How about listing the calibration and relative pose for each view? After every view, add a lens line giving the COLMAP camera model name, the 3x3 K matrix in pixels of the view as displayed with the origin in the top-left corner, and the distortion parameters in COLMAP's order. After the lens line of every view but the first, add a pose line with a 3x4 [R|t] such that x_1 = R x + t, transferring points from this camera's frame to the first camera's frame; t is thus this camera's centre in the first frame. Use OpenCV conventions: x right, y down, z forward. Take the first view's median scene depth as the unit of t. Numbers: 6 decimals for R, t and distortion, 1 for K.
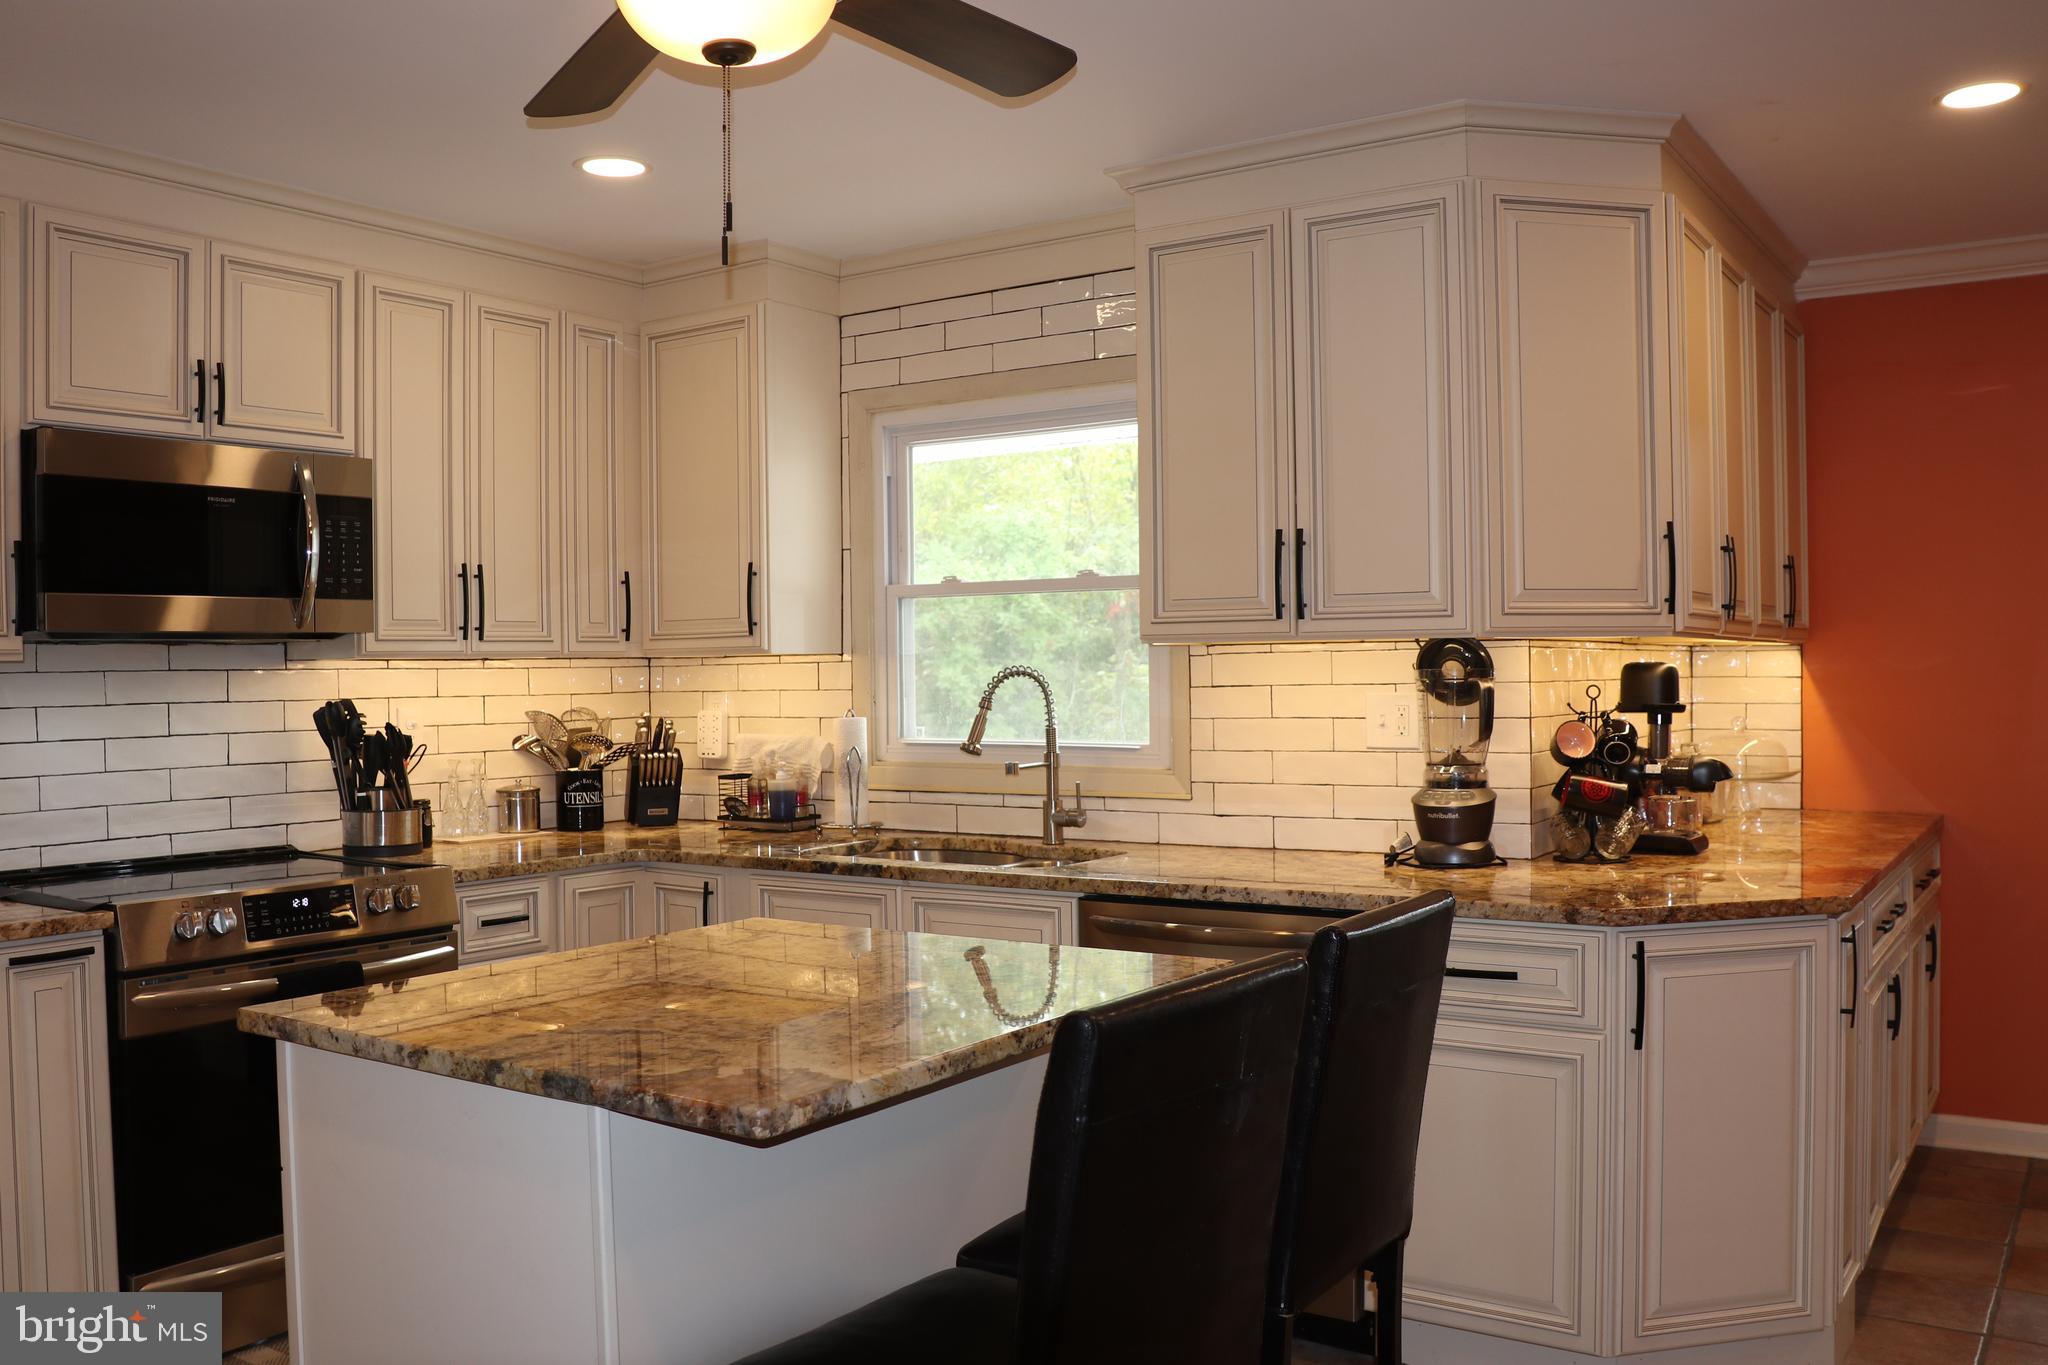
lens RADIAL K [[1724.6, 0, 1028.1], [0, 1724.6, 688.8], [0, 0, 1]] dist [-0.150304, 0.112070]
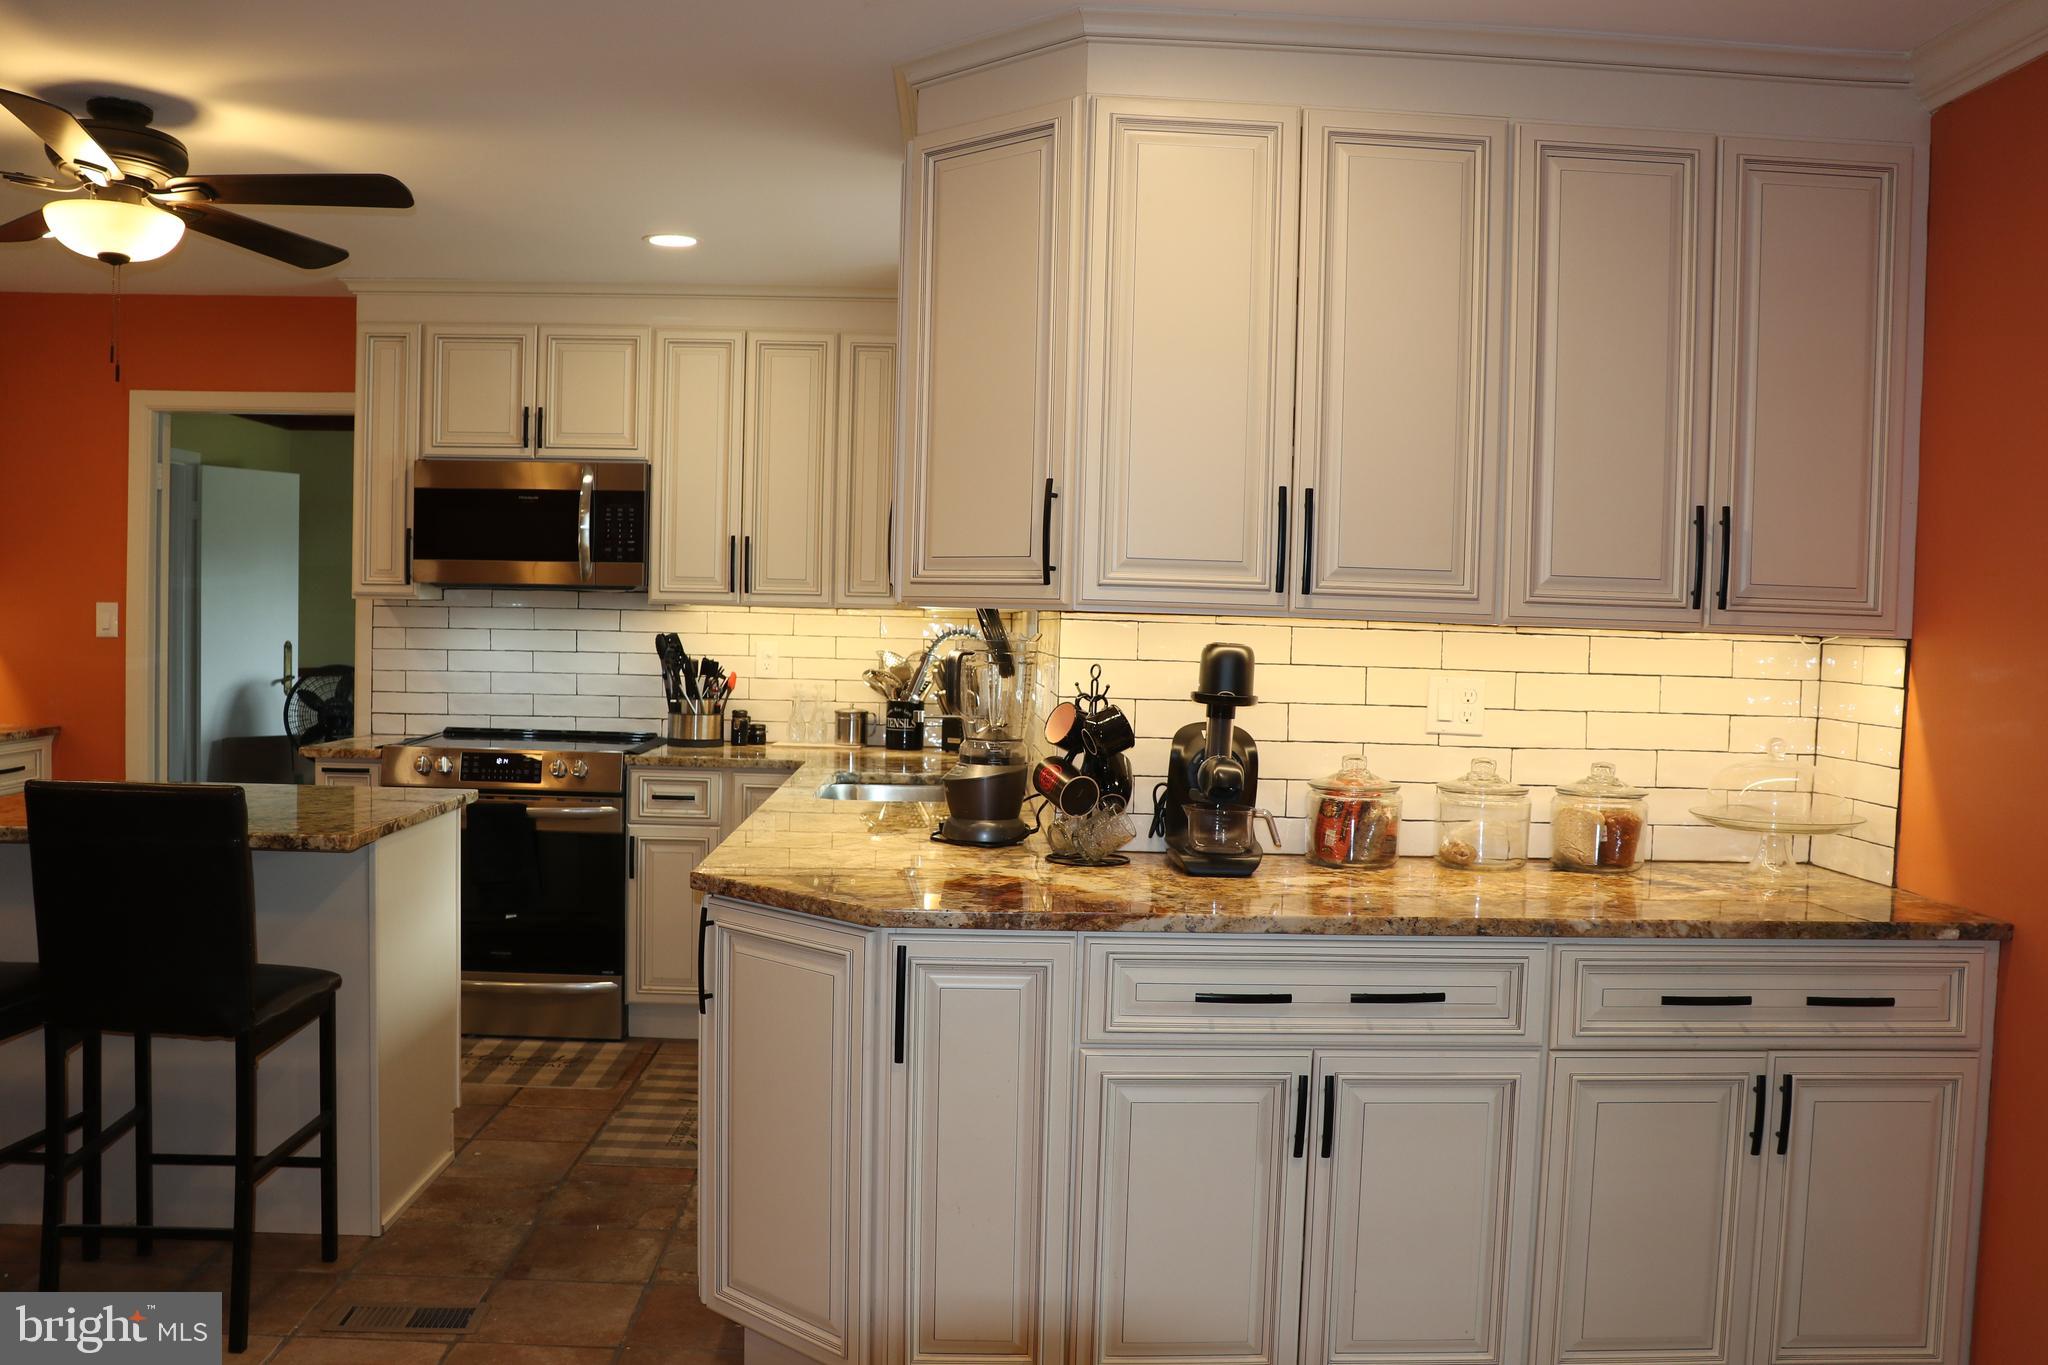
lens RADIAL K [[1724.6, 0, 1029.7], [0, 1724.6, 695.0], [0, 0, 1]] dist [-0.150304, 0.112070]
pose [[0.588874, 0.065408, -0.805573, 0.991292], [-0.042795, 0.997845, 0.049737, -0.027973], [0.807091, 0.005185, 0.590405, 0.423608]]
